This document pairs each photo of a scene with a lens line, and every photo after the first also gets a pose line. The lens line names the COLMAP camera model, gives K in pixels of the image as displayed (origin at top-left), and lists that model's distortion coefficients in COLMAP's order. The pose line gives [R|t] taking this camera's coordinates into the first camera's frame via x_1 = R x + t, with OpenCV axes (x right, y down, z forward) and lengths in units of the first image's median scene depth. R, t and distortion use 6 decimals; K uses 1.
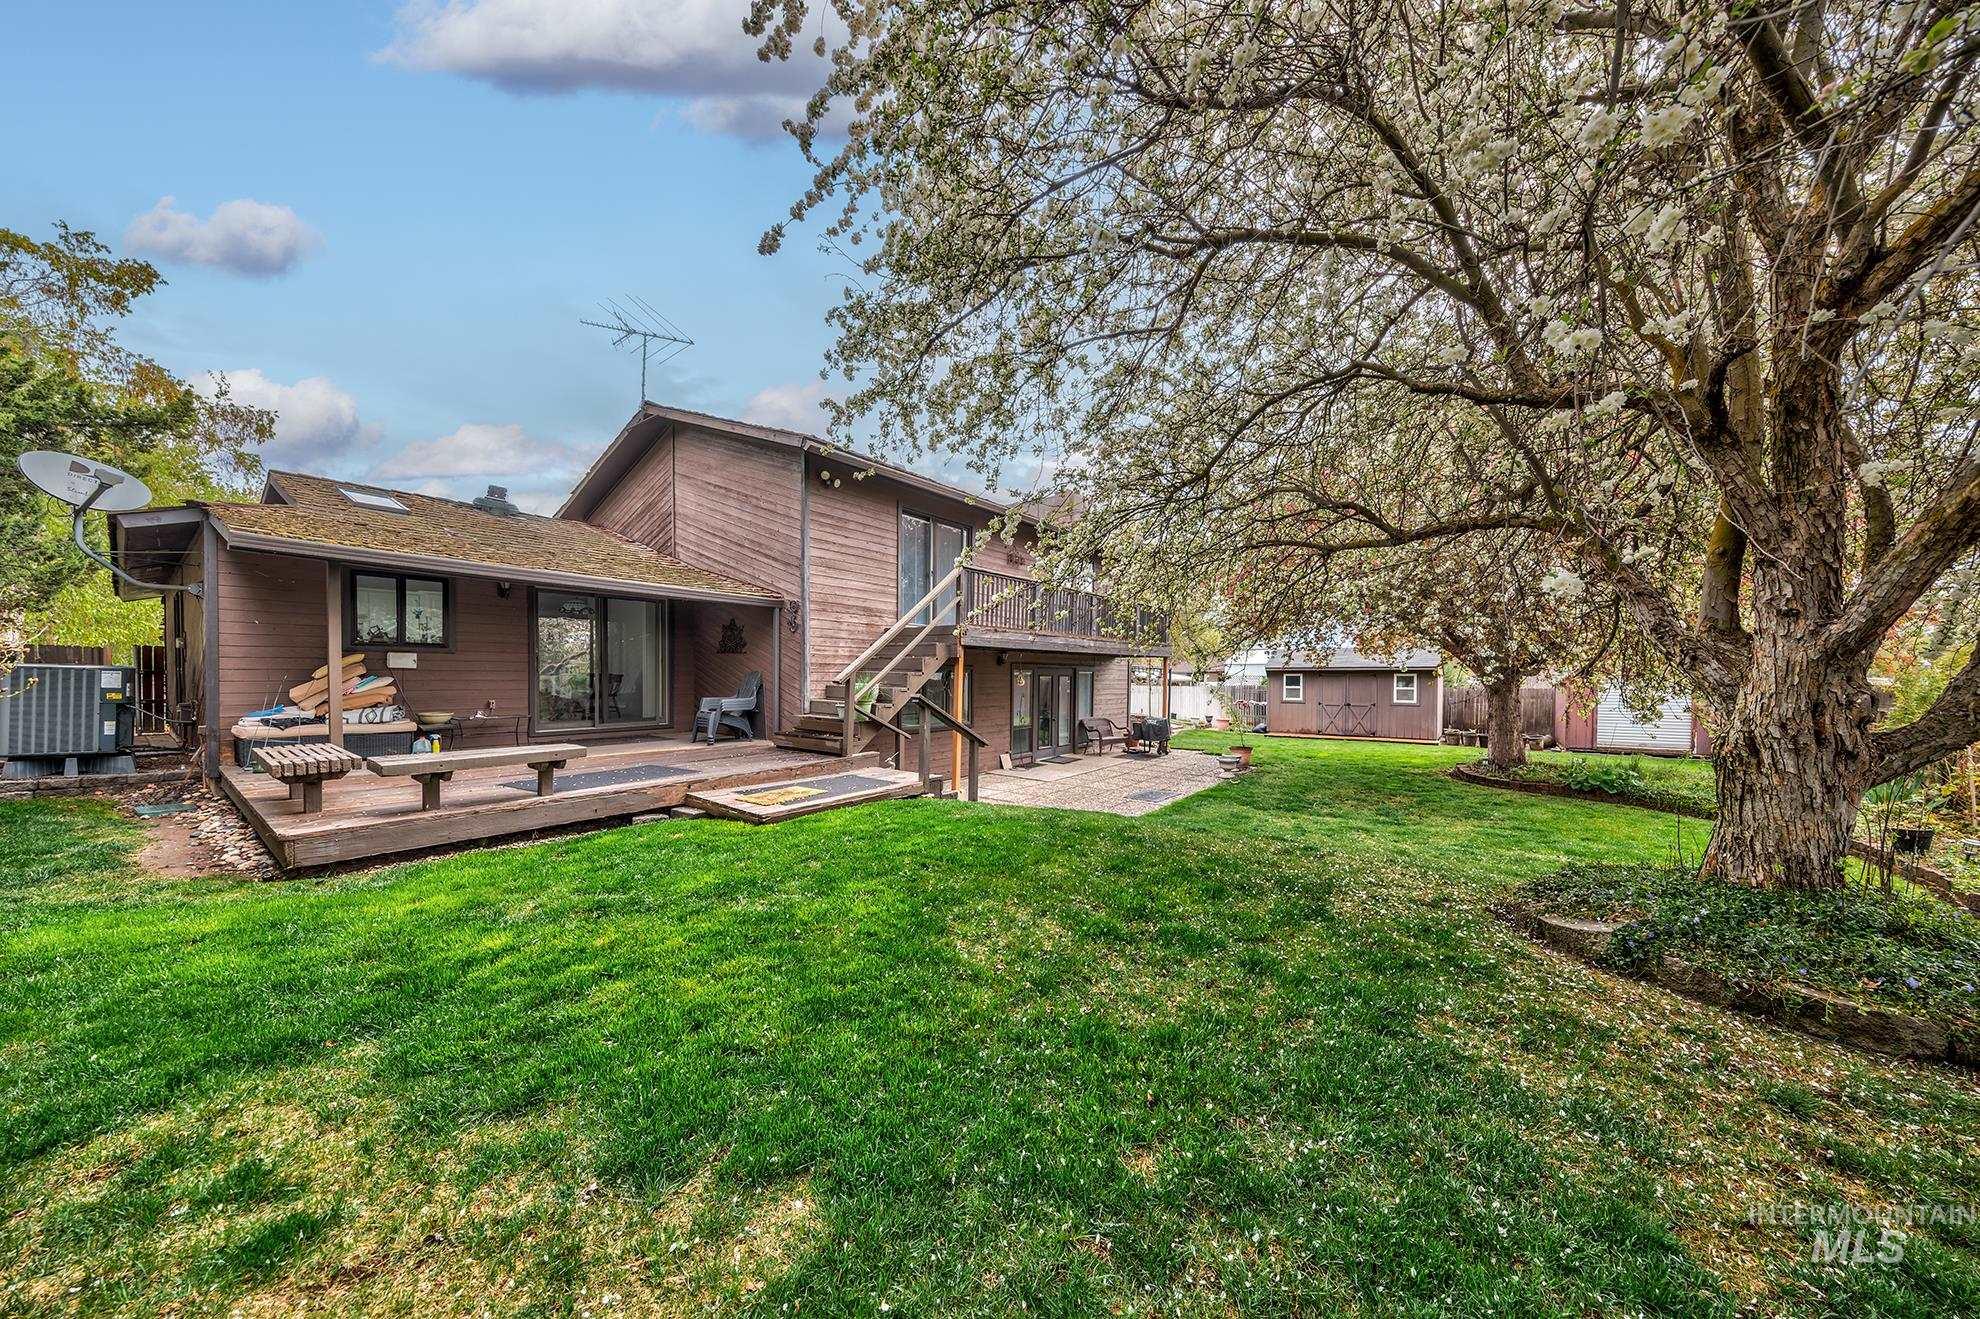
lens RADIAL K [[635.4, 0, 1004.0], [0, 635.4, 674.6], [0, 0, 1]] dist [-0.000392, -0.000057]
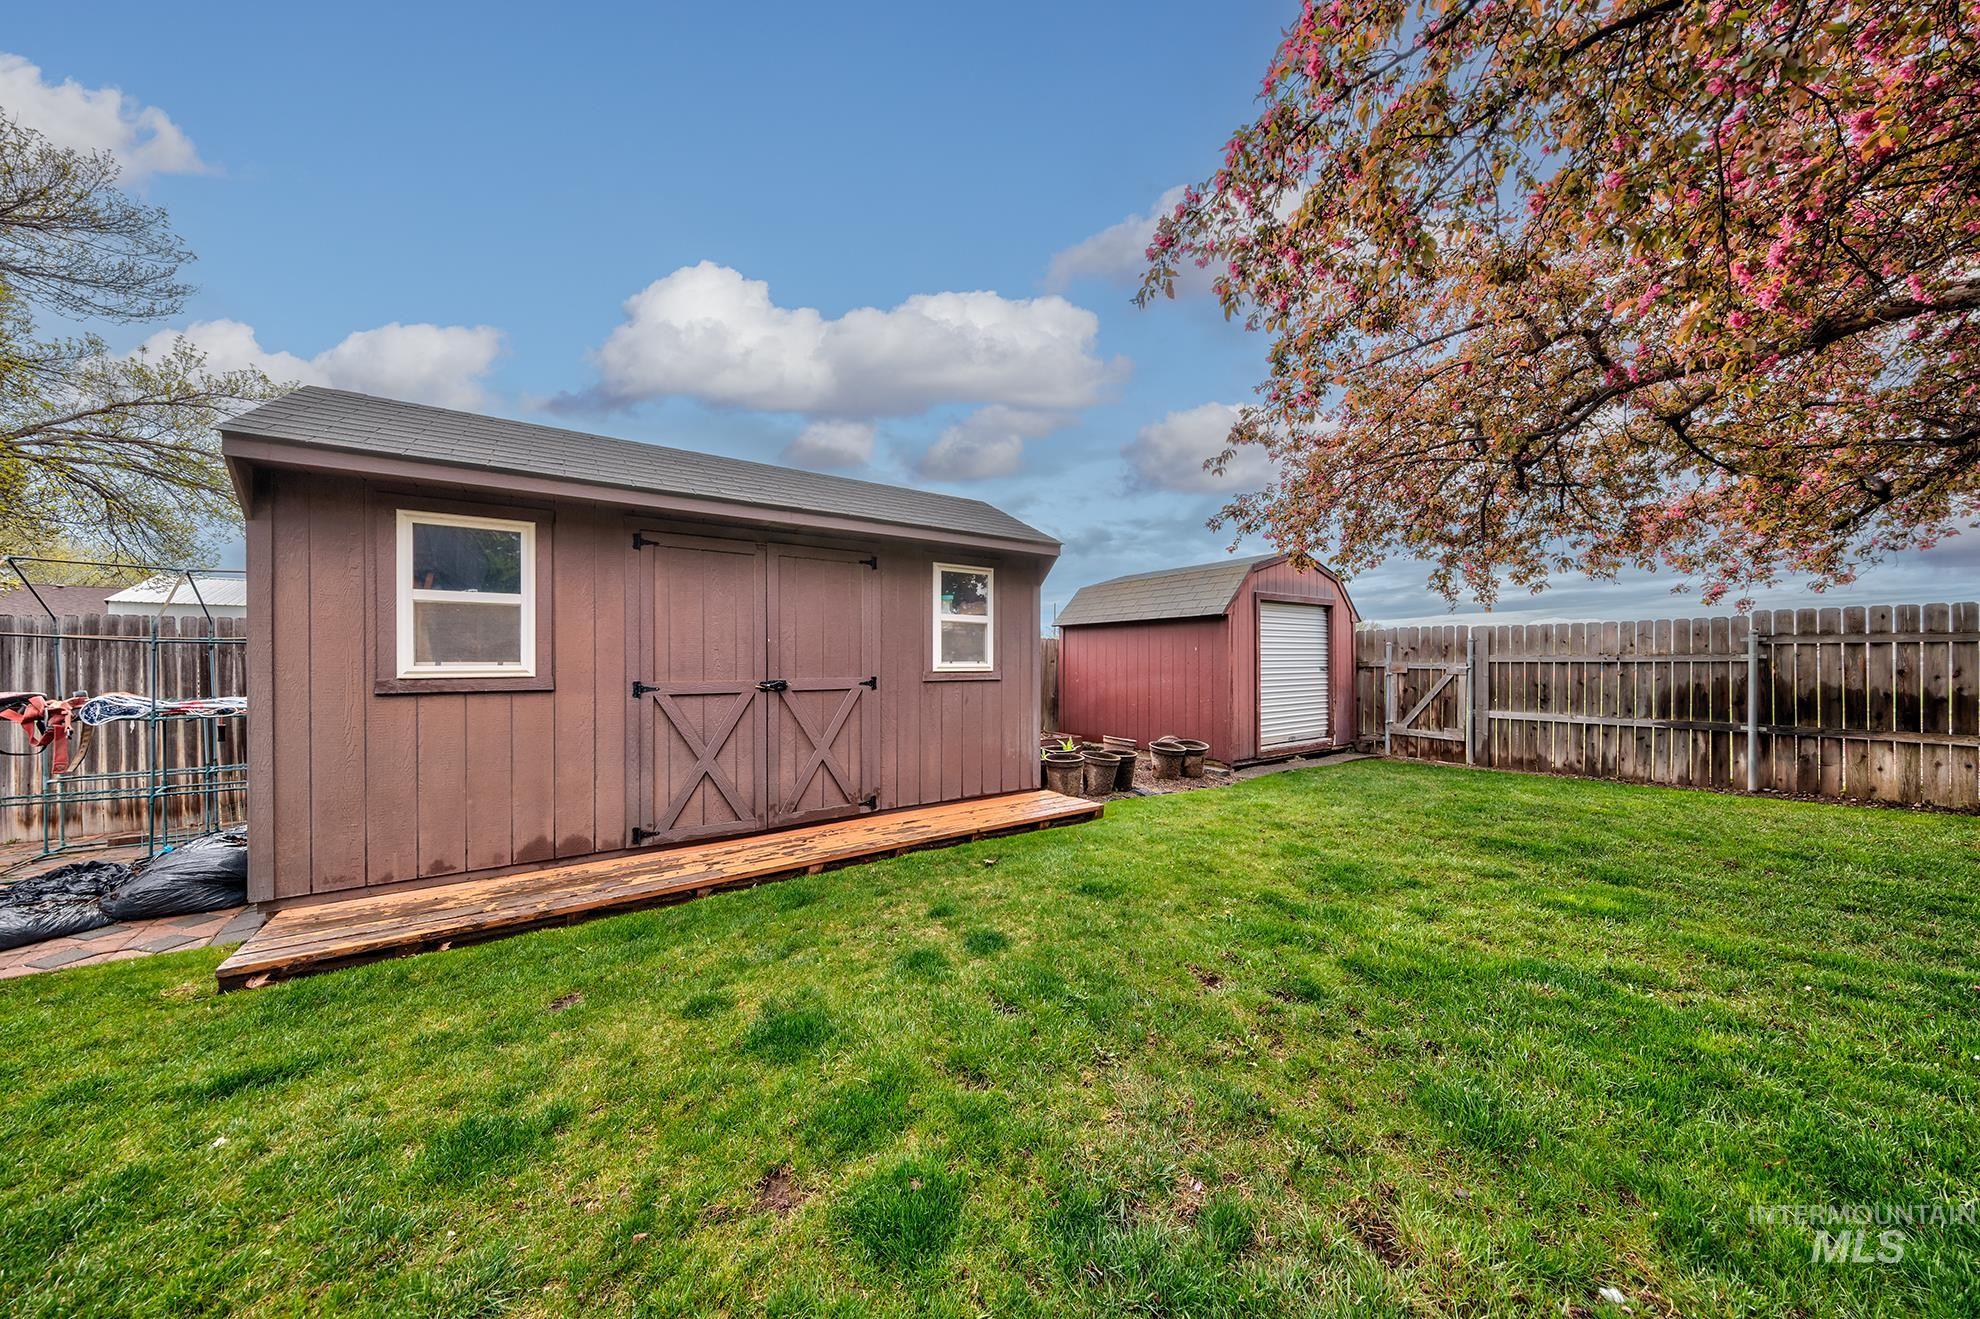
lens RADIAL K [[635.4, 0, 997.5], [0, 635.4, 663.9], [0, 0, 1]] dist [-0.000392, -0.000057]
pose [[0.316869, -0.011968, 0.948394, 0.431948], [-0.002588, 0.999906, 0.013482, 0.043153], [-0.948466, -0.006727, 0.316808, 1.033308]]
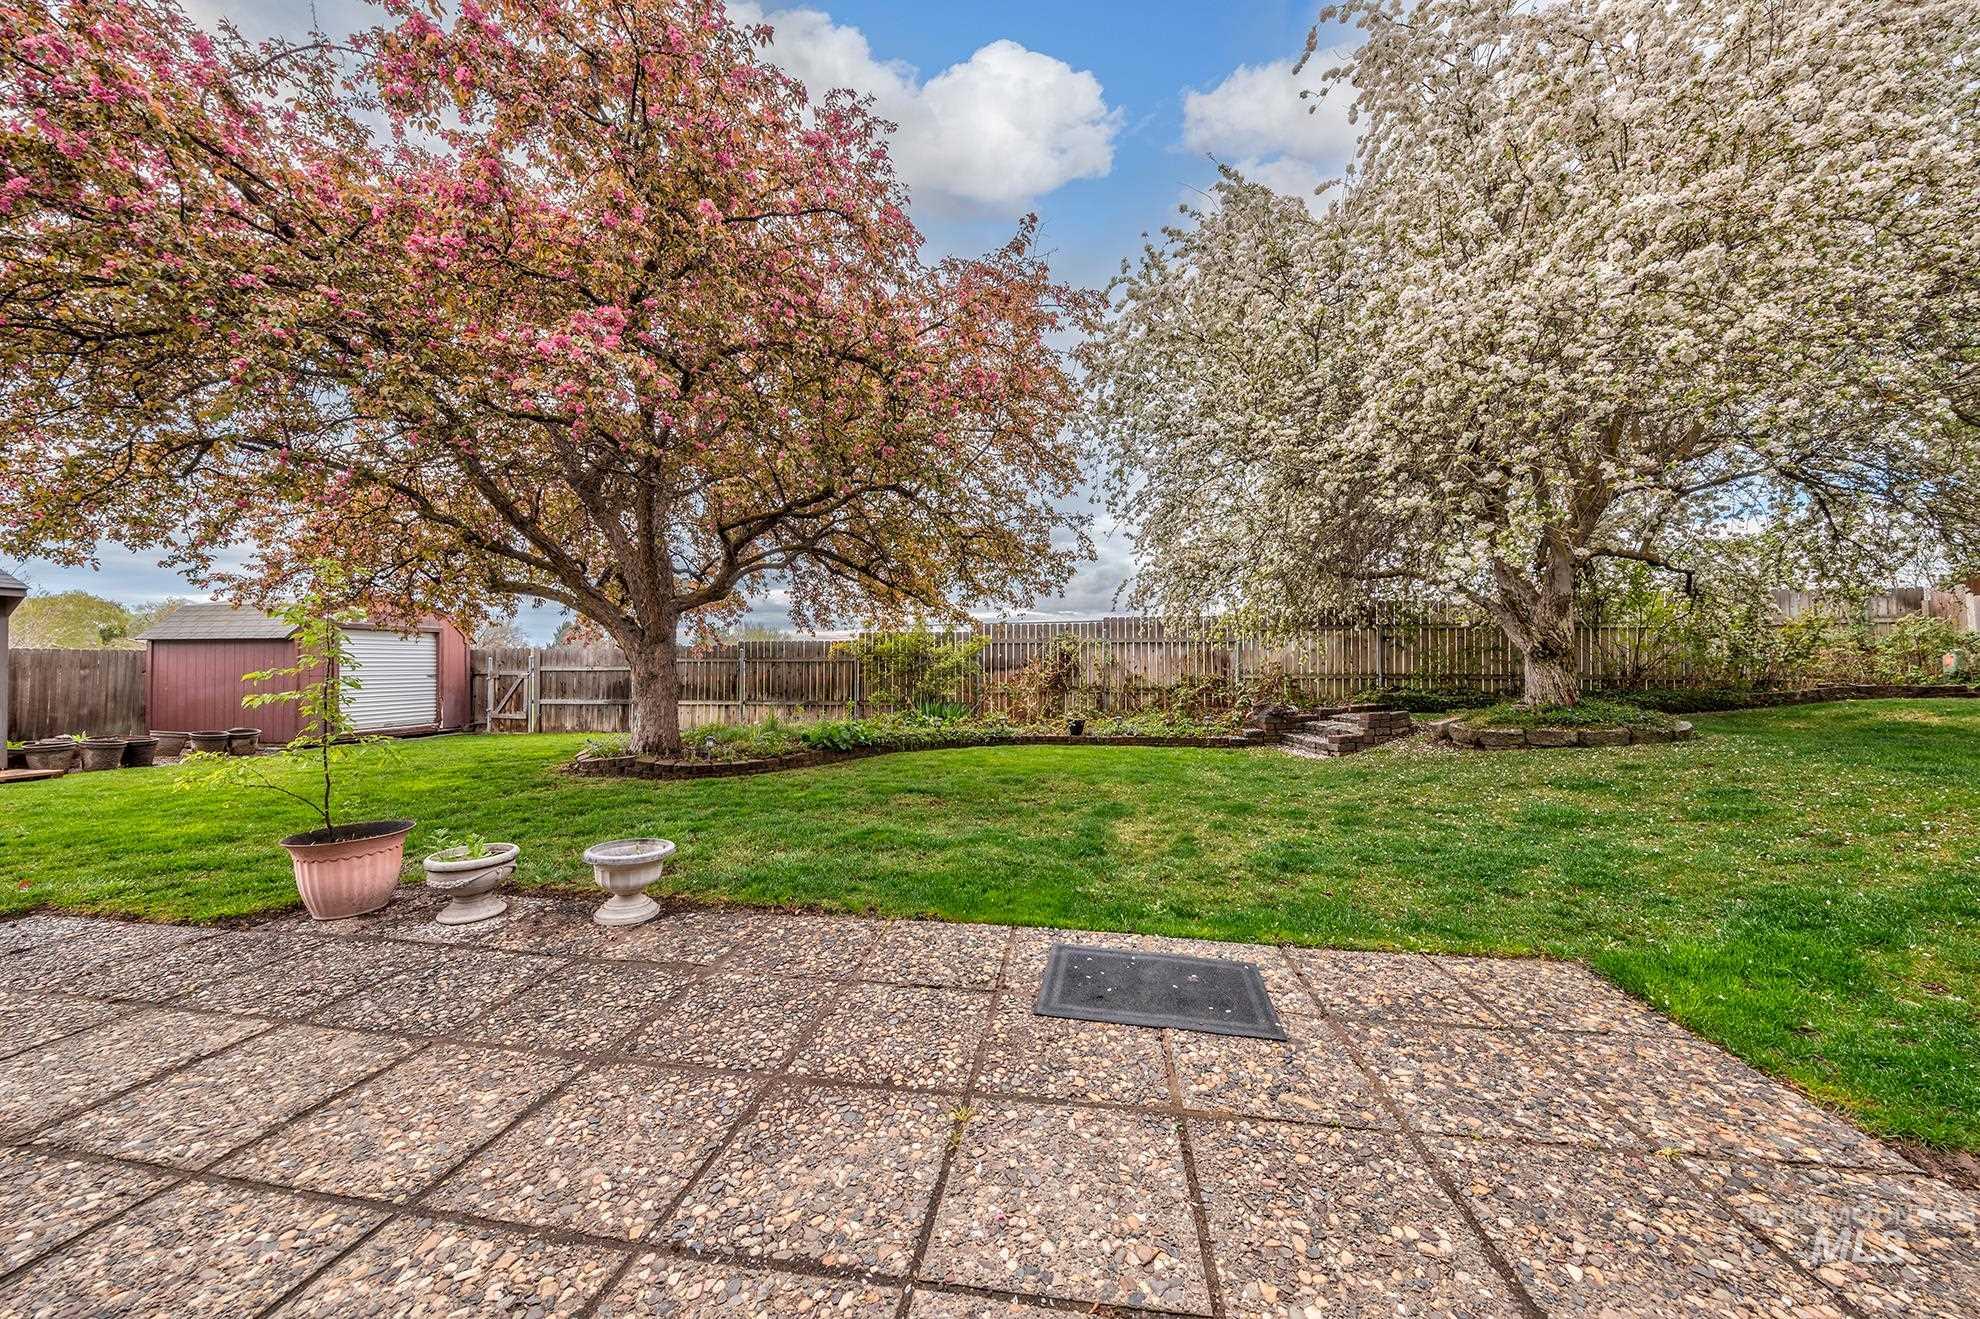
lens RADIAL K [[635.4, 0, 998.4], [0, 635.4, 663.1], [0, 0, 1]] dist [-0.000392, -0.000057]
pose [[-0.493919, -0.002768, 0.869503, 0.019316], [-0.006430, 0.999979, -0.000468, 0.034233], [-0.869484, -0.005822, -0.493927, 0.729689]]
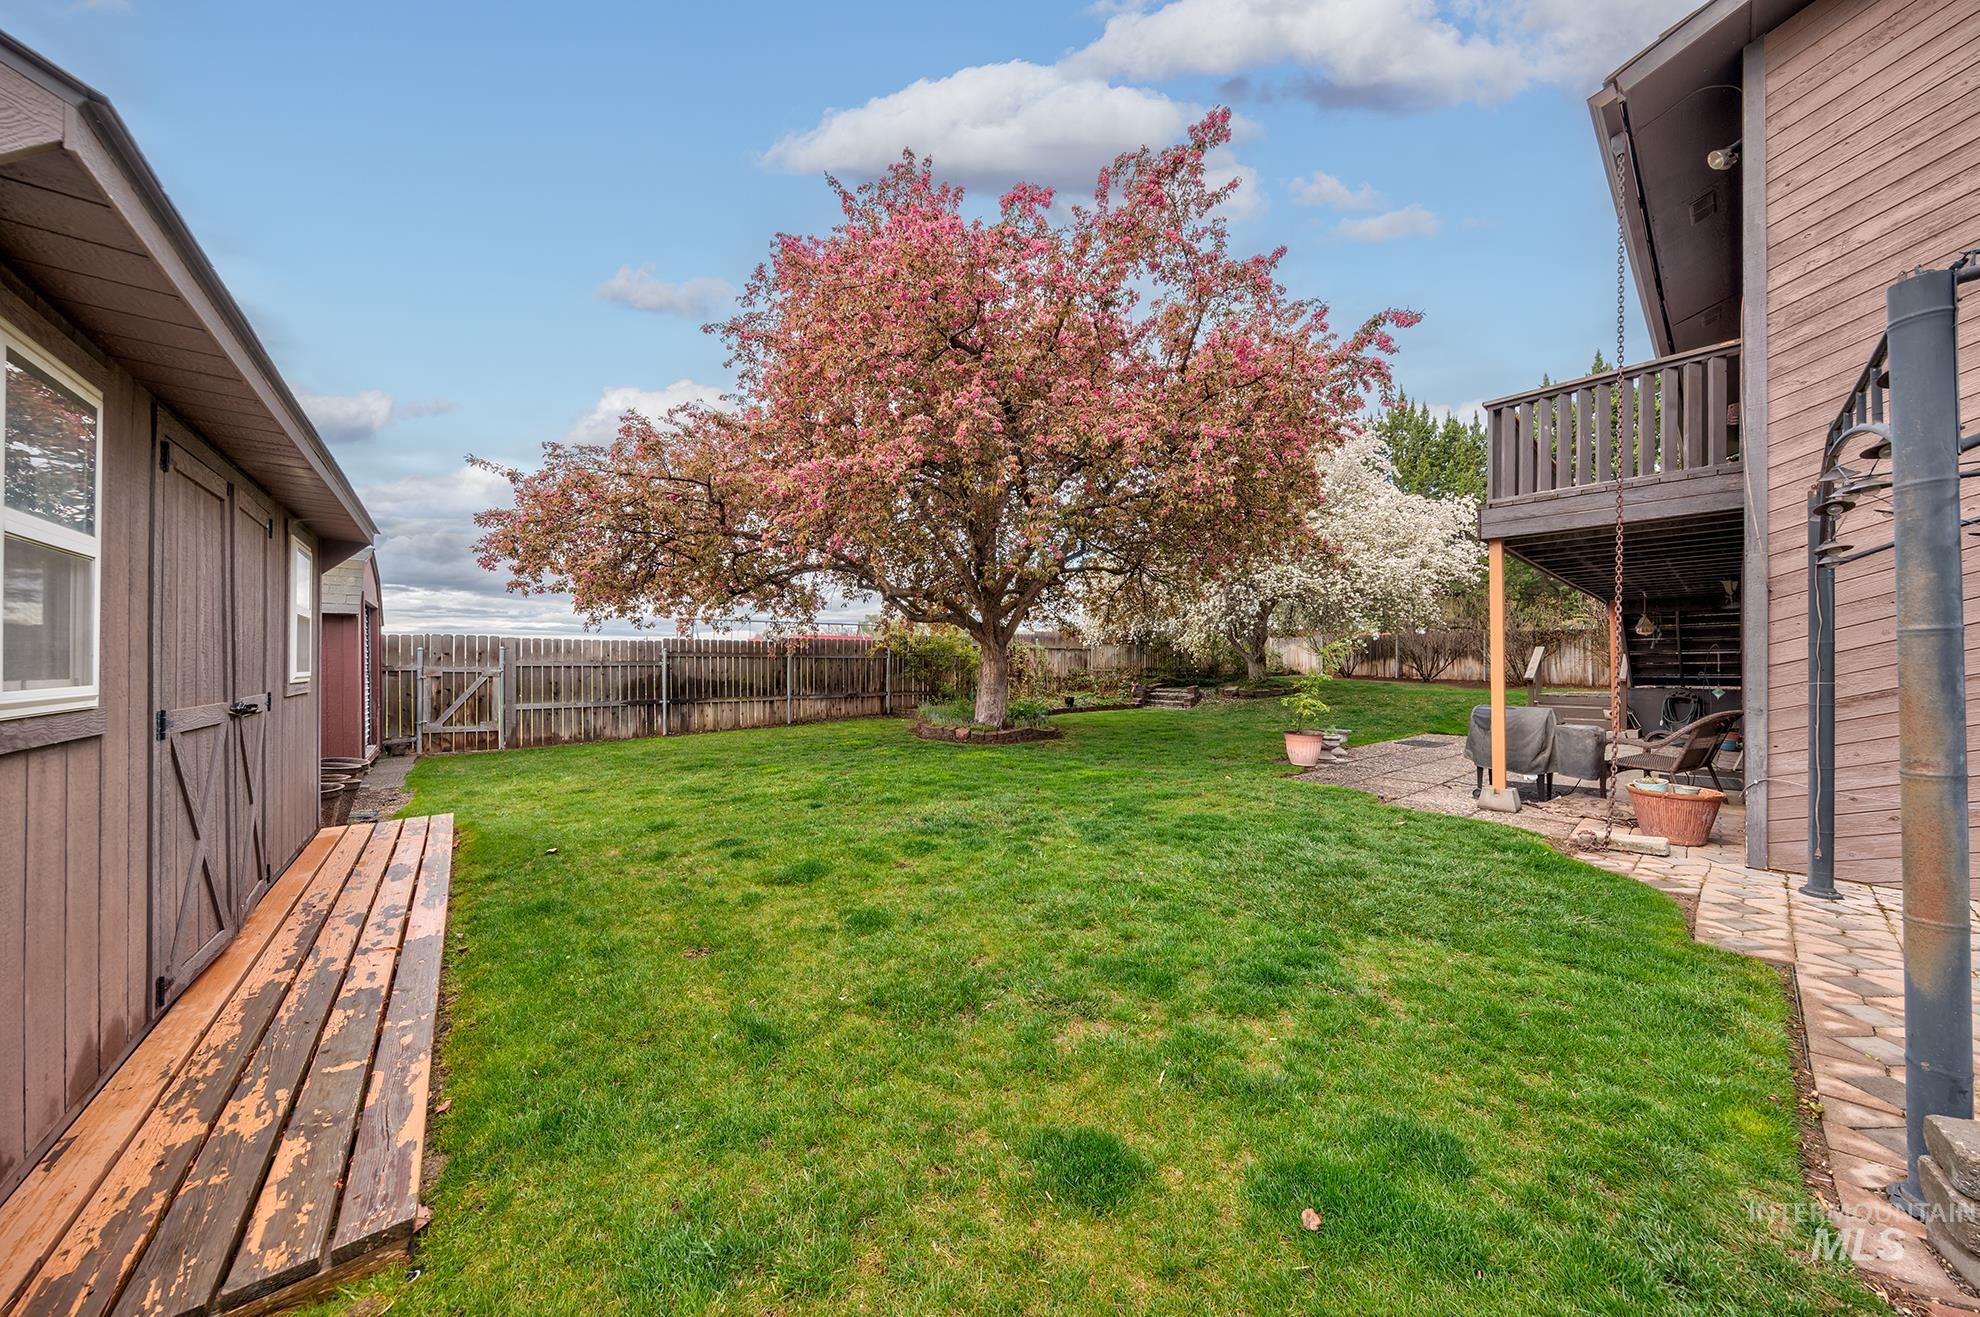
lens RADIAL K [[635.4, 0, 989.5], [0, 635.4, 666.4], [0, 0, 1]] dist [-0.000392, -0.000057]
pose [[-0.973213, -0.008763, 0.229740, 0.419773], [-0.008717, 0.999961, 0.001214, 0.042632], [-0.229742, -0.000821, -0.973251, 1.319930]]
